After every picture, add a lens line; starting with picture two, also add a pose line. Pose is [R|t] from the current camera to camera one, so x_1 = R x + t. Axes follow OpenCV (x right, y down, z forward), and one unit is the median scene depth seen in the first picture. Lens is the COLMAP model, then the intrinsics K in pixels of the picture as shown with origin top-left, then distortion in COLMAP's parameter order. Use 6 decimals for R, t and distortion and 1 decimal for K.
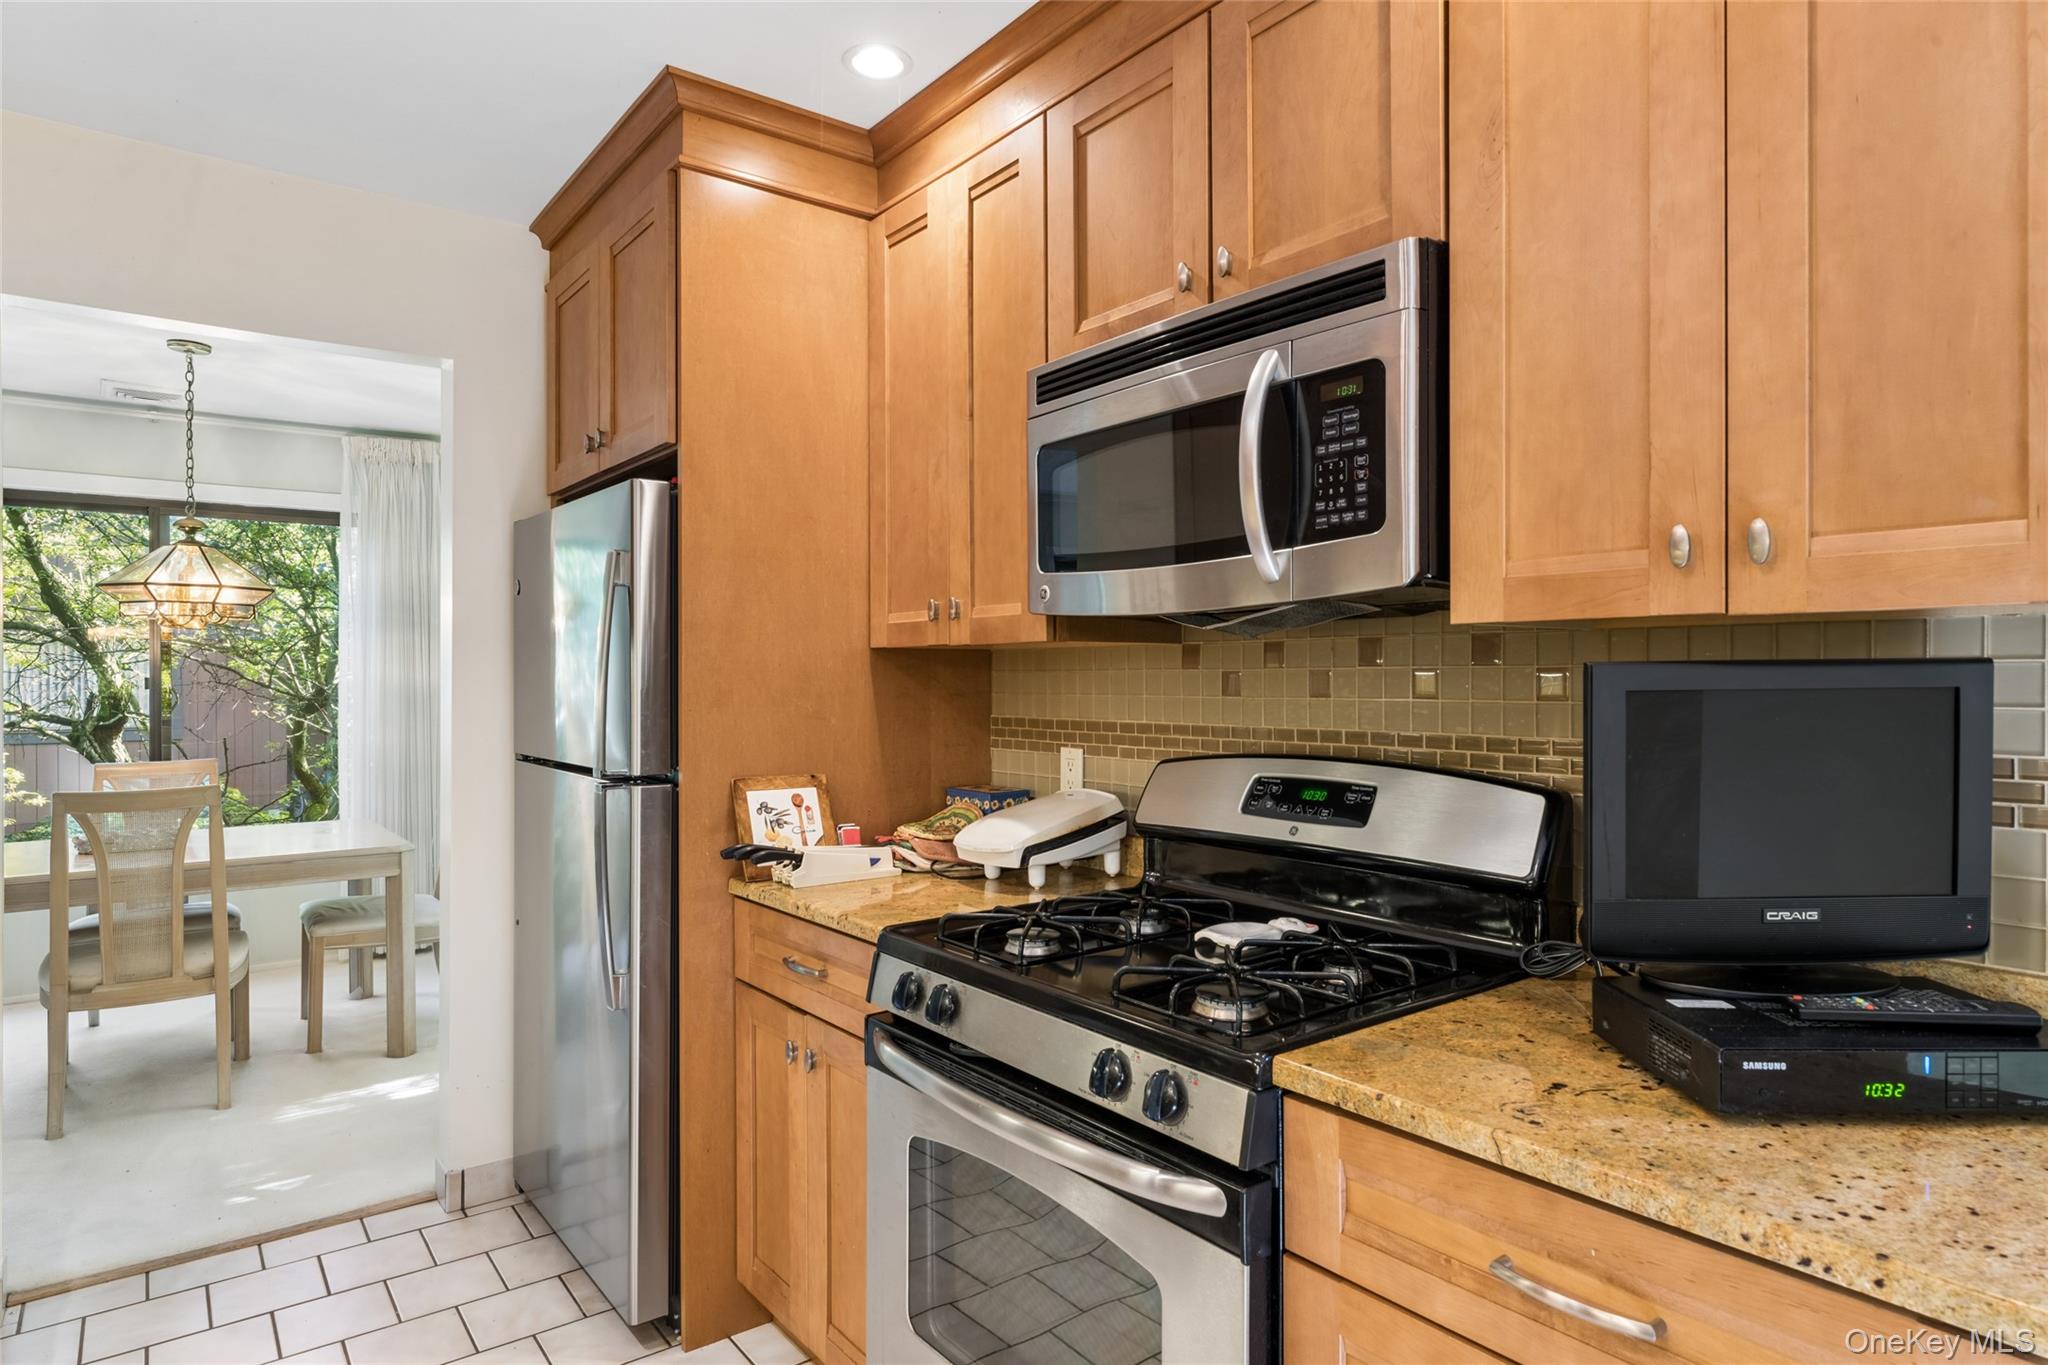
lens RADIAL K [[1161.9, 0, 1024.6], [0, 1161.9, 683.9], [0, 0, 1]] dist [0.000623, -0.000723]
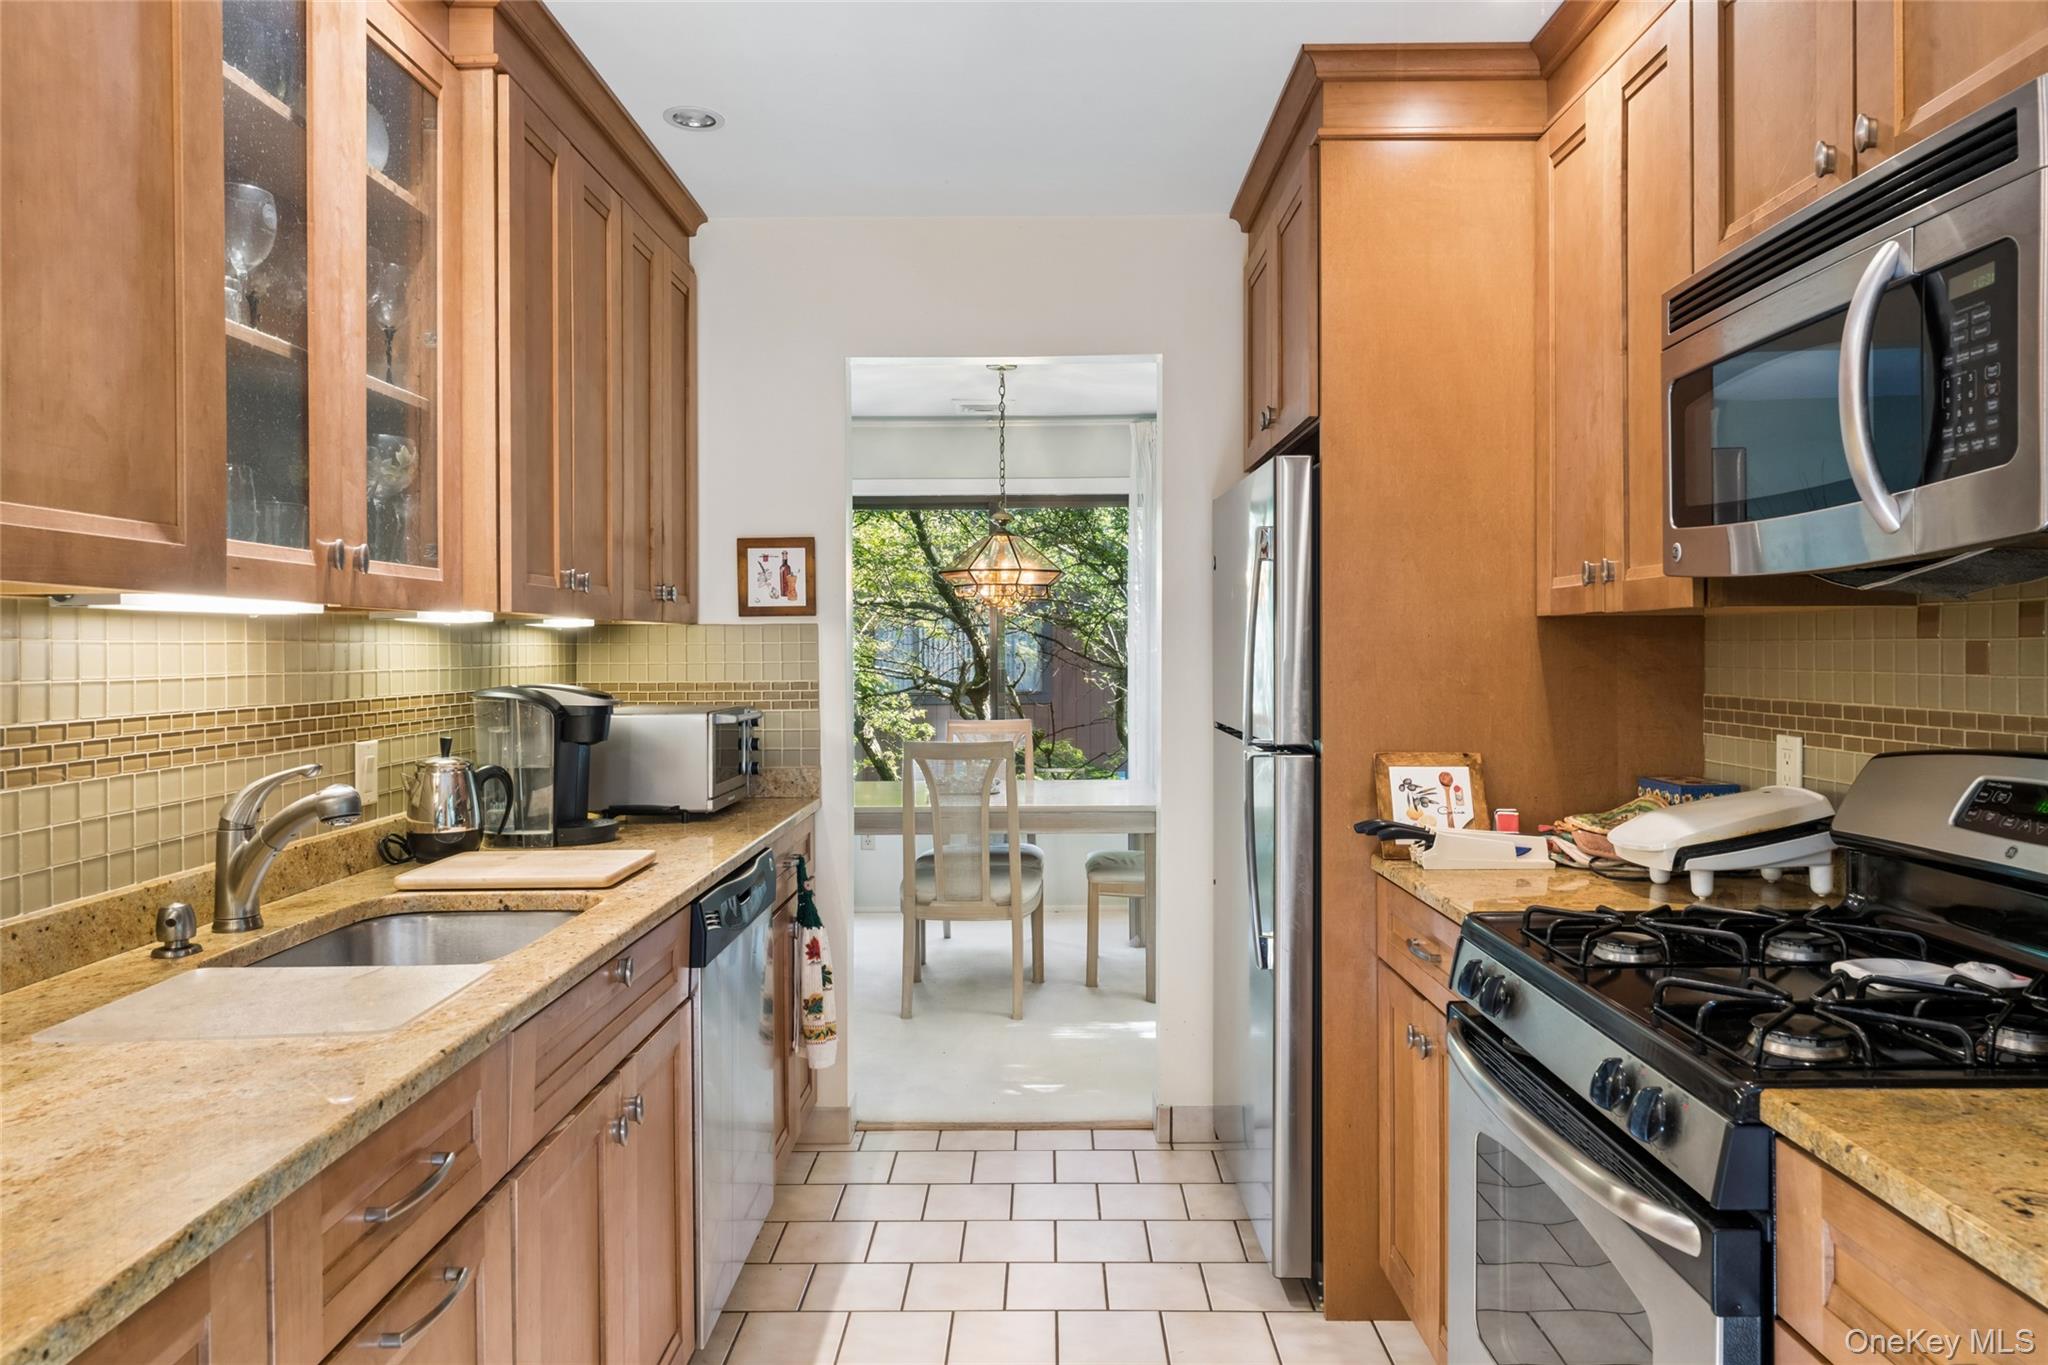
lens RADIAL K [[1322.0, 0, 1023.4], [0, 1322.0, 669.8], [0, 0, 1]] dist [0.006225, 0.006425]
pose [[0.789353, 0.008509, -0.613881, 0.201593], [-0.000981, 0.999920, 0.012597, -0.002129], [0.613939, -0.009341, 0.789298, -0.061371]]
